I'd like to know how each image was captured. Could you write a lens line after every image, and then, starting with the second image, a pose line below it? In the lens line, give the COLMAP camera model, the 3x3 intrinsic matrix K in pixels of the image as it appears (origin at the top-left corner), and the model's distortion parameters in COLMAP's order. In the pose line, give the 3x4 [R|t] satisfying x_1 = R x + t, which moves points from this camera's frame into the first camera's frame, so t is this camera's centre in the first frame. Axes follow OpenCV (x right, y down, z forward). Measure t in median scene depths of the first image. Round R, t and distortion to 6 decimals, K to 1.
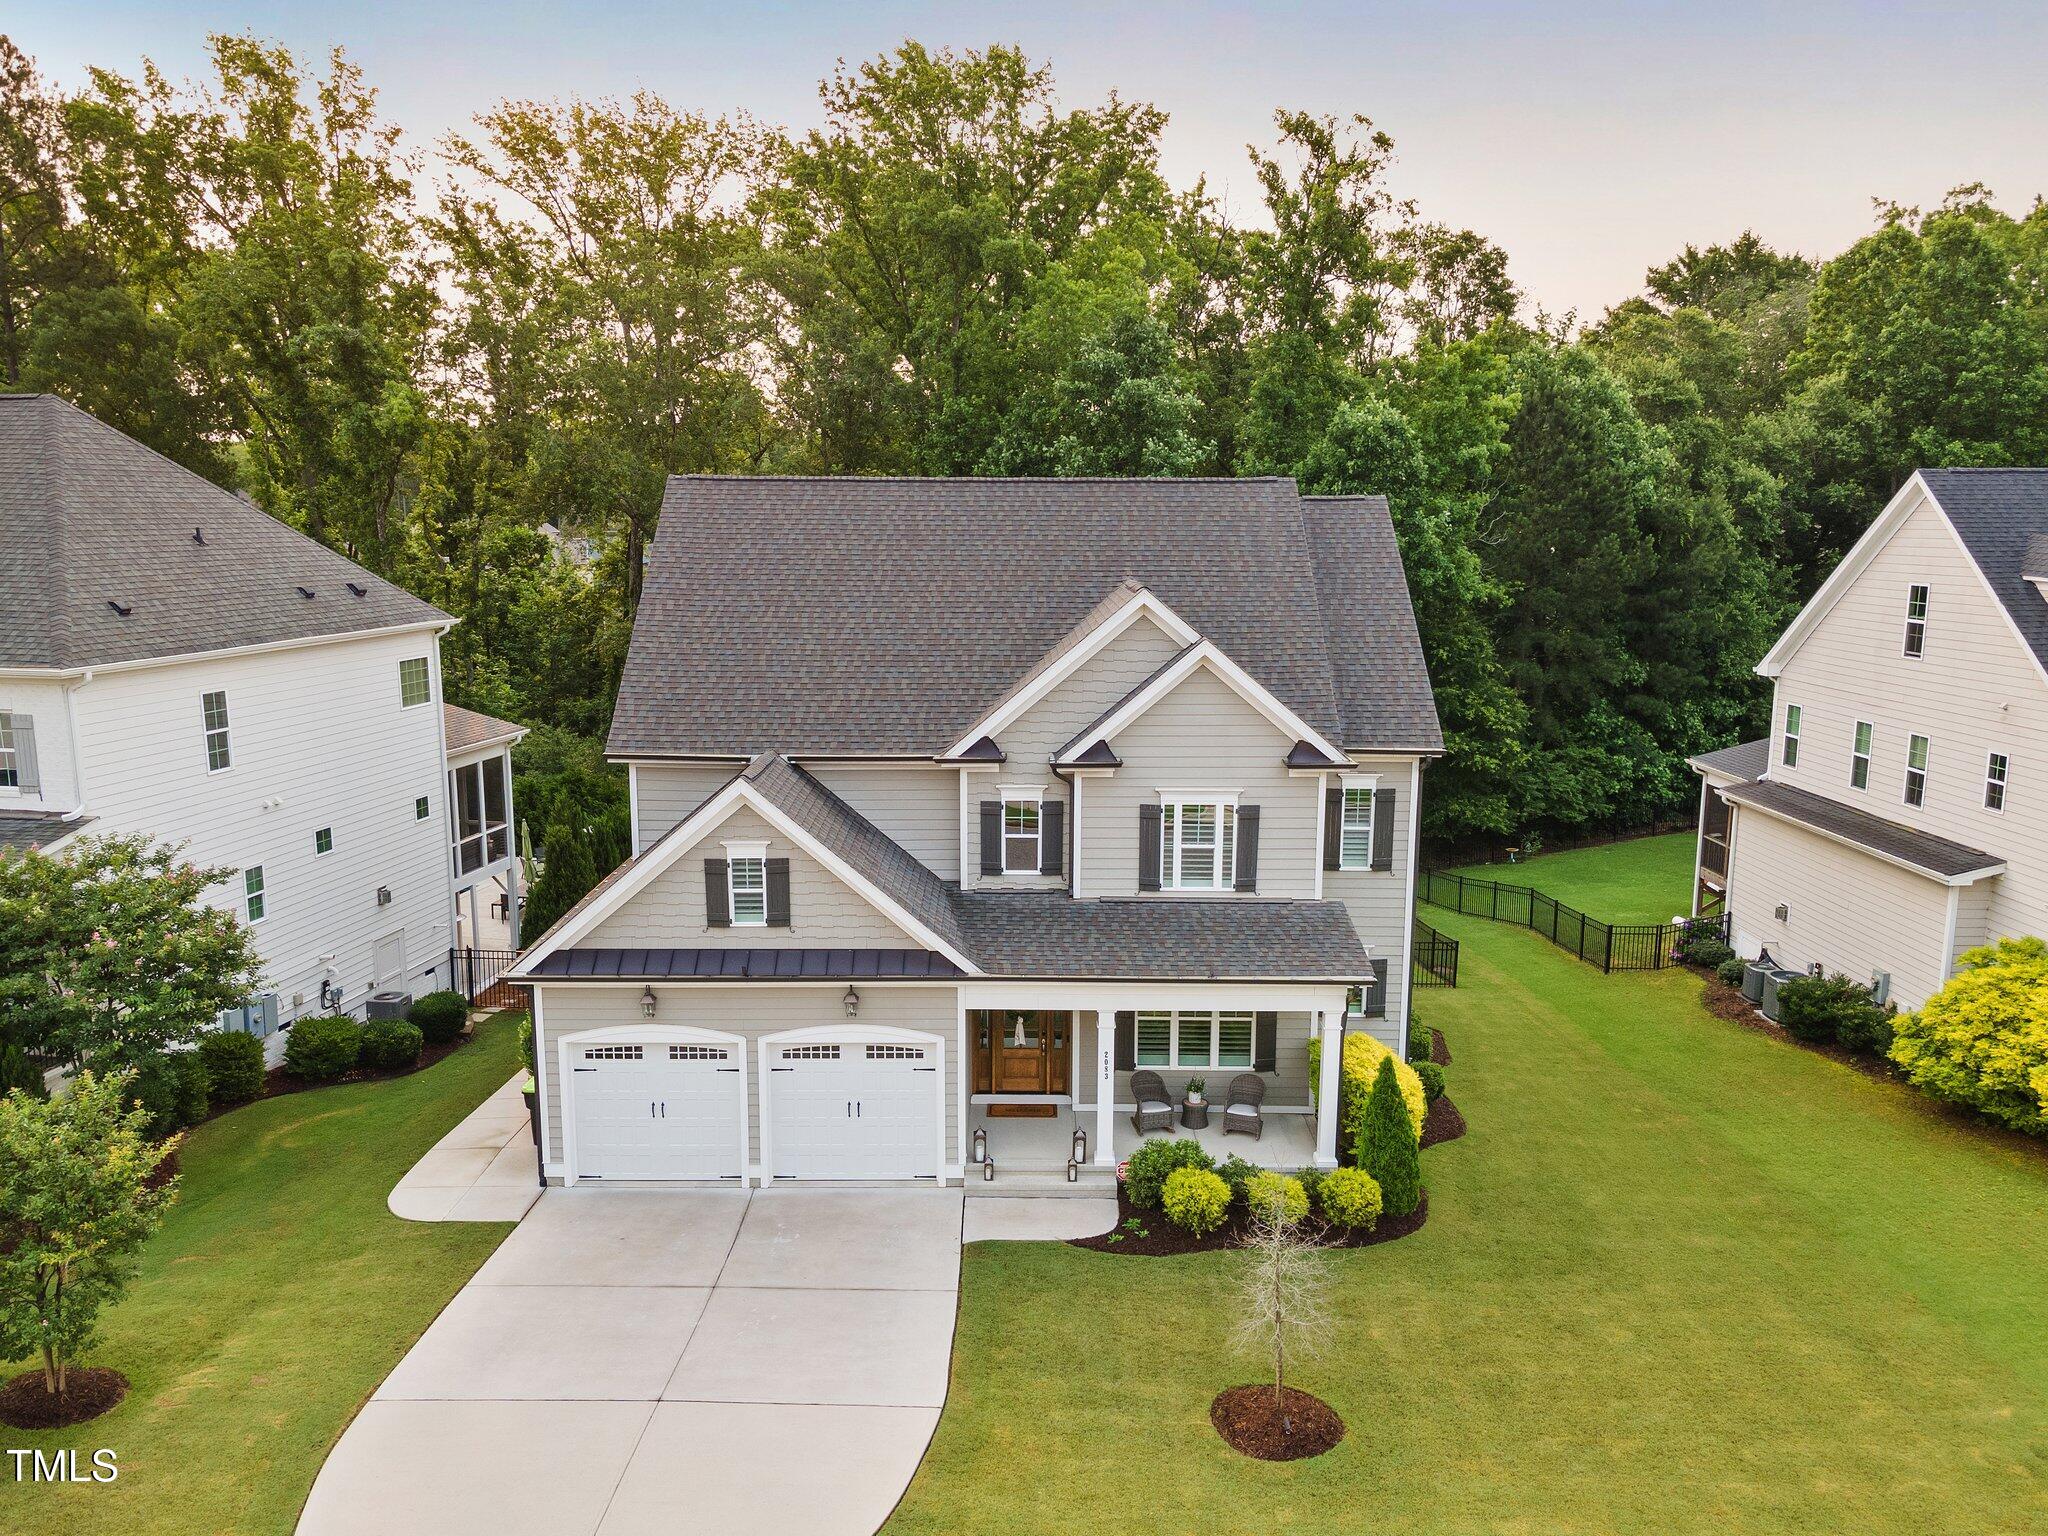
lens RADIAL K [[1517.4, 0, 1022.5], [0, 1517.4, 767.8], [0, 0, 1]] dist [0.036969, 0.013268]
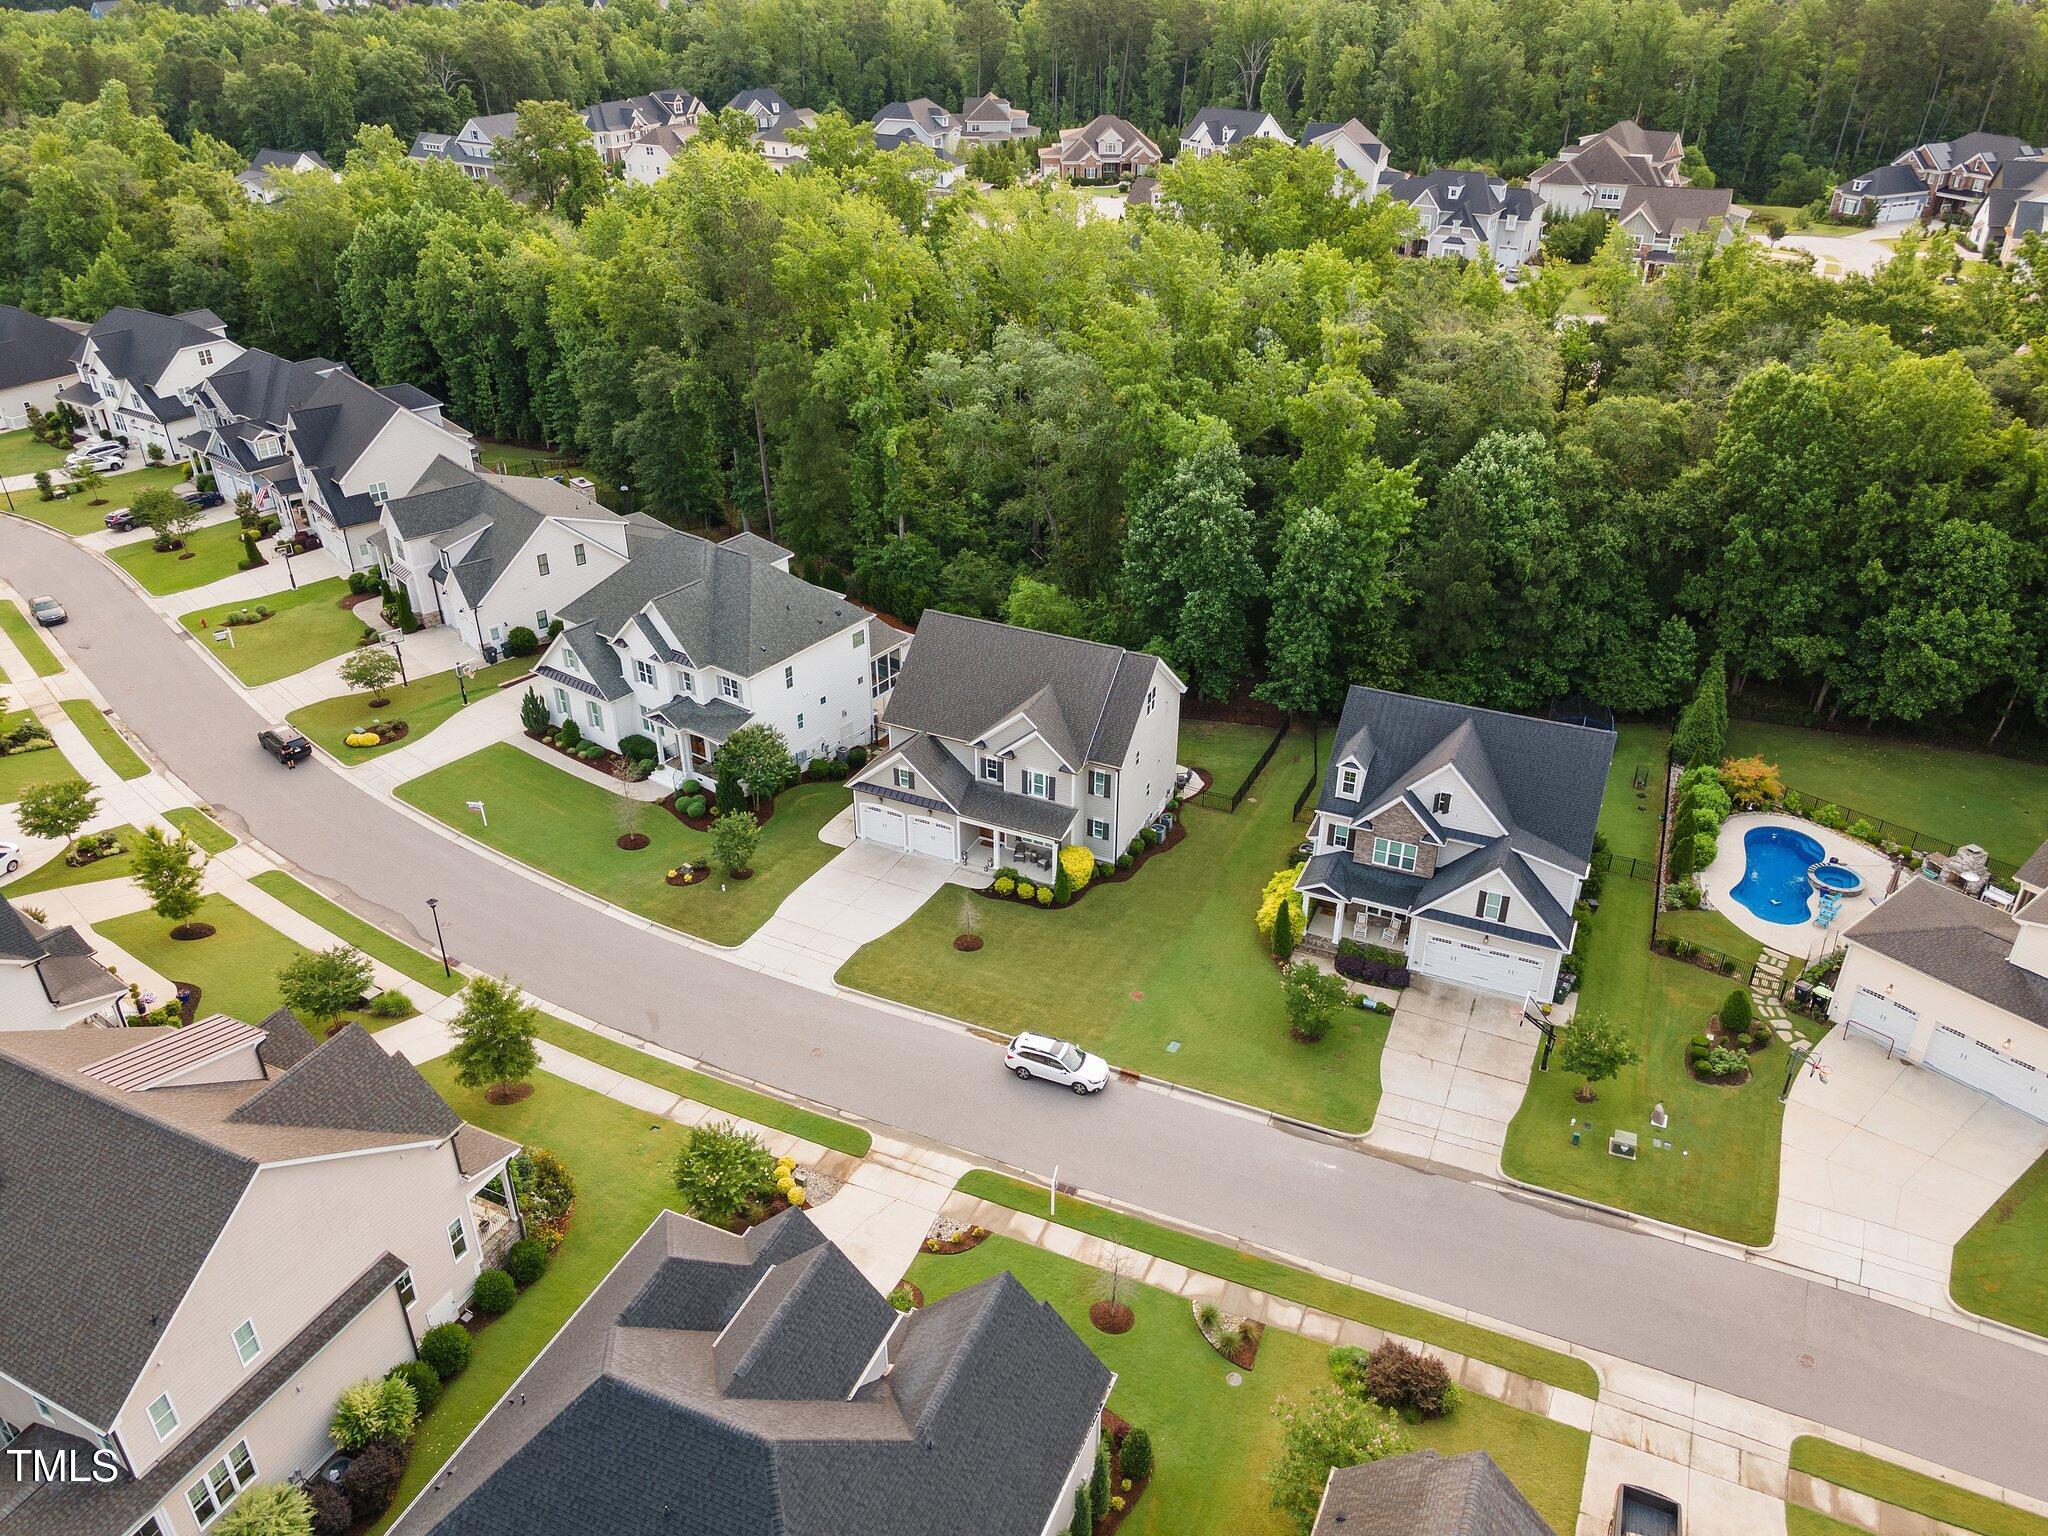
lens RADIAL K [[1517.4, 0, 1025.1], [0, 1517.4, 774.8], [0, 0, 1]] dist [0.036969, 0.013268]
pose [[0.905717, 0.211487, -0.367355, 1.340215], [-0.071185, 0.930223, 0.360025, -1.189971], [0.417863, -0.299930, 0.857574, -1.876865]]
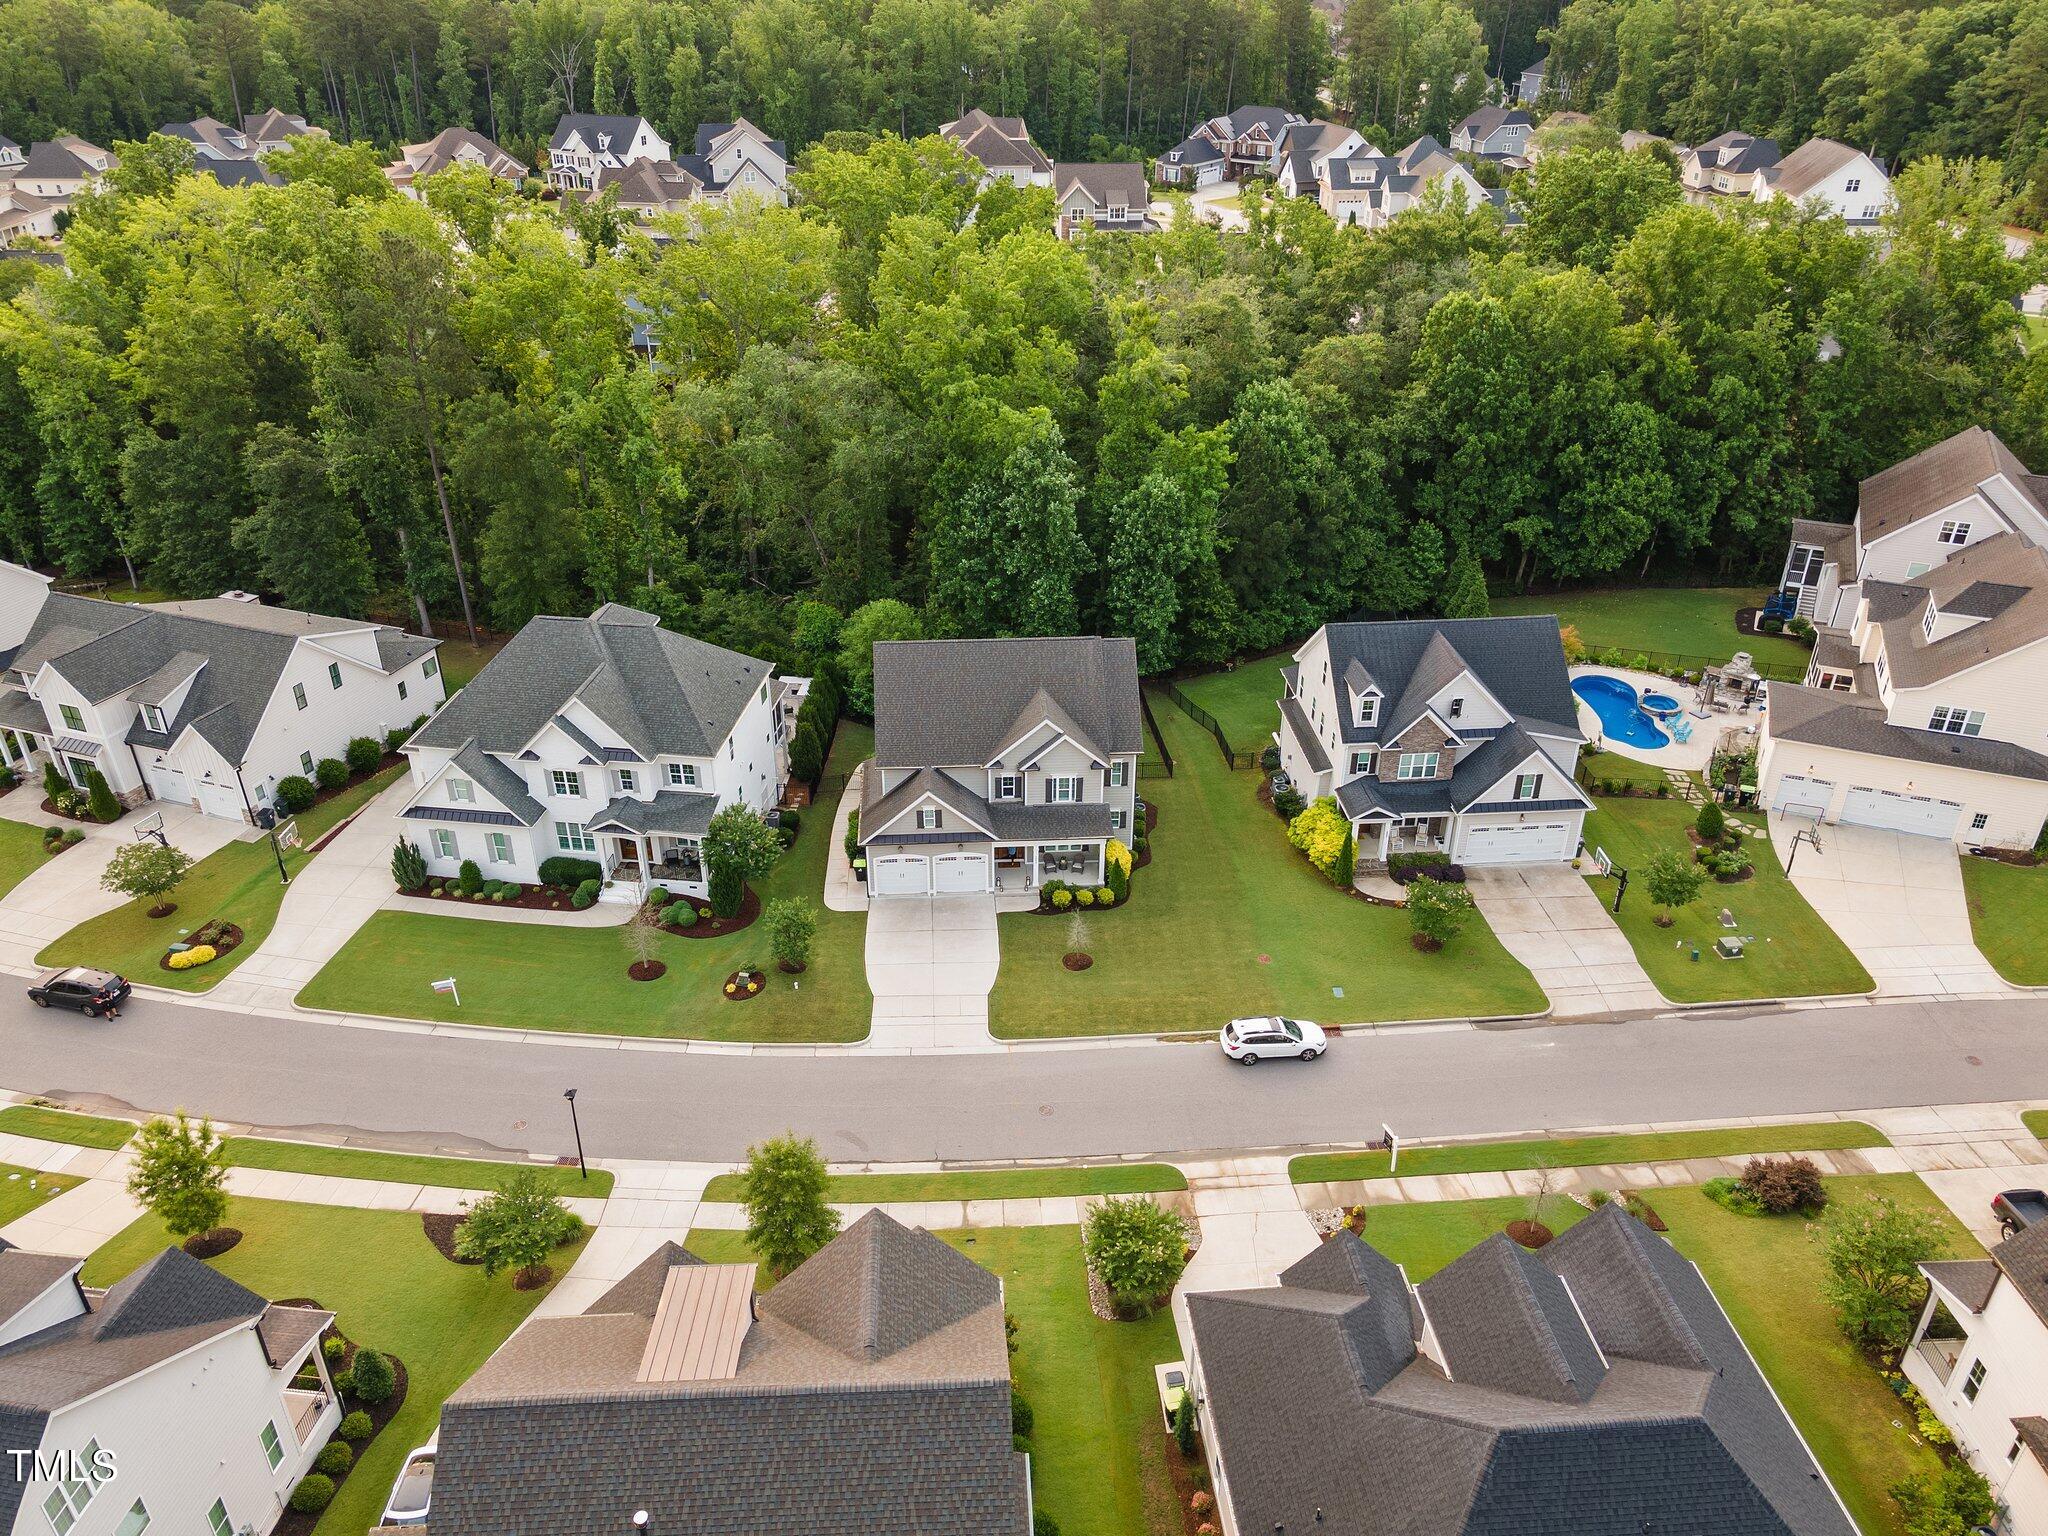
lens RADIAL K [[1517.4, 0, 1031.0], [0, 1517.4, 764.3], [0, 0, 1]] dist [0.036969, 0.013268]
pose [[0.997893, -0.031152, 0.056911, -0.138442], [0.010034, 0.940733, 0.338999, -1.126987], [-0.064099, -0.337713, 0.939064, -2.054194]]
